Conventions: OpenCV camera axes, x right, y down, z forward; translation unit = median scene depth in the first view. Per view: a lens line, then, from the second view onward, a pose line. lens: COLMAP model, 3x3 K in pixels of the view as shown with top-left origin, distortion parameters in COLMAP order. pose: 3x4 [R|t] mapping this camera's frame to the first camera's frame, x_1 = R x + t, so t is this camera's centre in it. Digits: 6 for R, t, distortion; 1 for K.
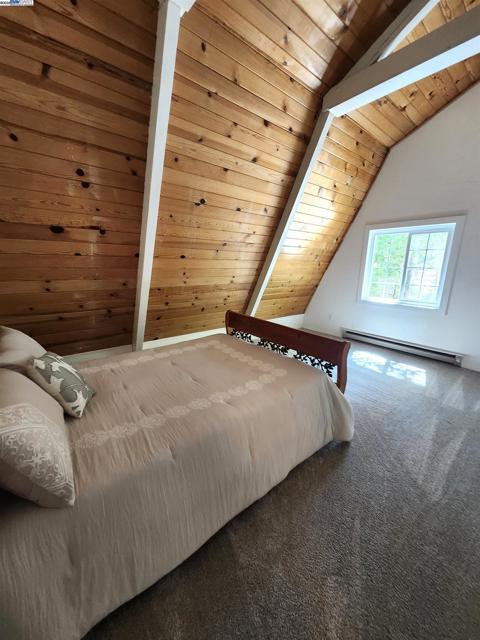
lens RADIAL K [[253.7, 0, 240.0], [0, 253.7, 320.0], [0, 0, 1]] dist [0.000047, 0.005897]
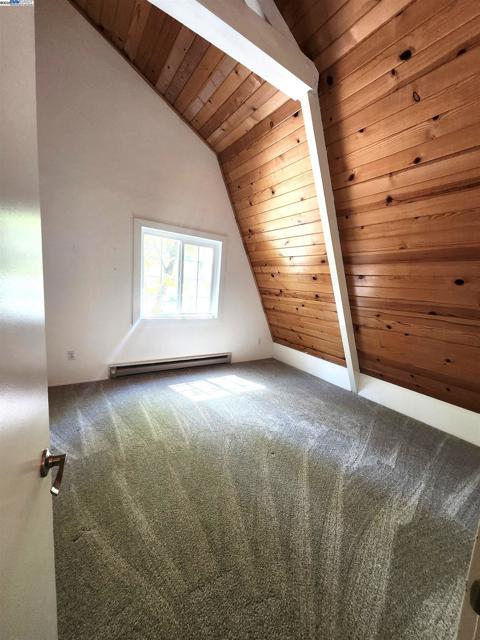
lens RADIAL K [[253.7, 0, 240.0], [0, 253.7, 320.0], [0, 0, 1]] dist [0.000047, 0.005897]
pose [[0.096992, -0.151043, 0.983757, -0.256767], [0.151852, 0.979091, 0.135355, -0.153783], [-0.983633, 0.136257, 0.117900, 0.712834]]
